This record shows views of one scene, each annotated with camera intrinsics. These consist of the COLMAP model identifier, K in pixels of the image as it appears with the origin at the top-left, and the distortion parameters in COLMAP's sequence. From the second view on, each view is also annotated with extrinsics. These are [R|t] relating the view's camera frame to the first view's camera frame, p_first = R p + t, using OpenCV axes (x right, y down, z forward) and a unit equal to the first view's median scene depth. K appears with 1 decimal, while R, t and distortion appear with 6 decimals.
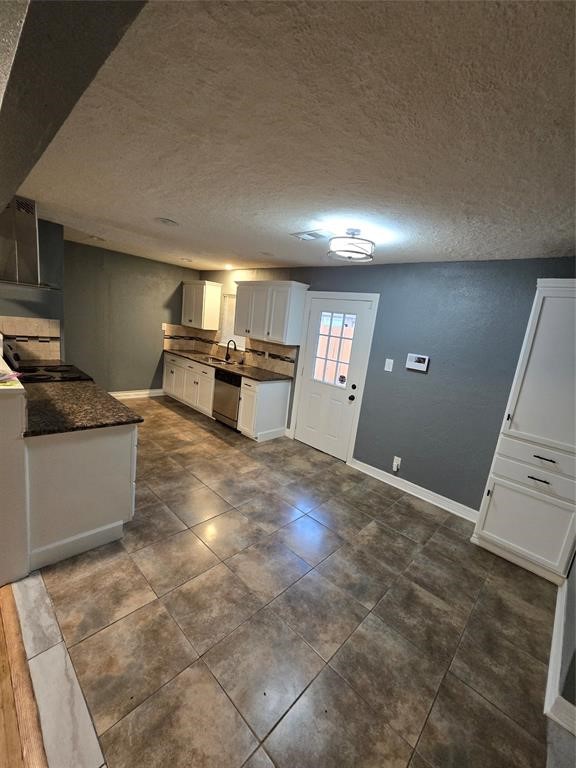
lens RADIAL K [[313.2, 0, 288.9], [0, 313.2, 384.6], [0, 0, 1]] dist [-0.001343, 0.002169]
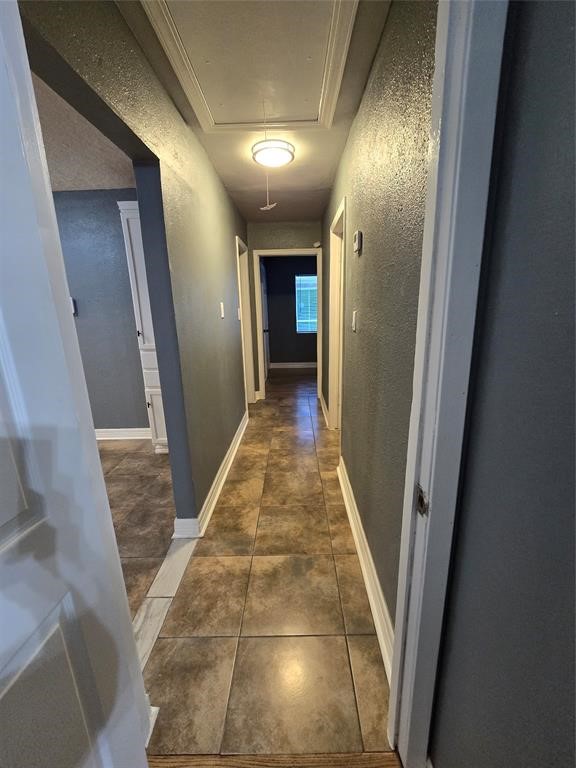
lens RADIAL K [[313.2, 0, 289.0], [0, 313.2, 383.1], [0, 0, 1]] dist [-0.001343, 0.002169]
pose [[0.724657, -0.291802, 0.624279, 0.325890], [0.242028, 0.955980, 0.165903, 0.206764], [-0.645209, 0.030870, 0.763382, -0.180650]]
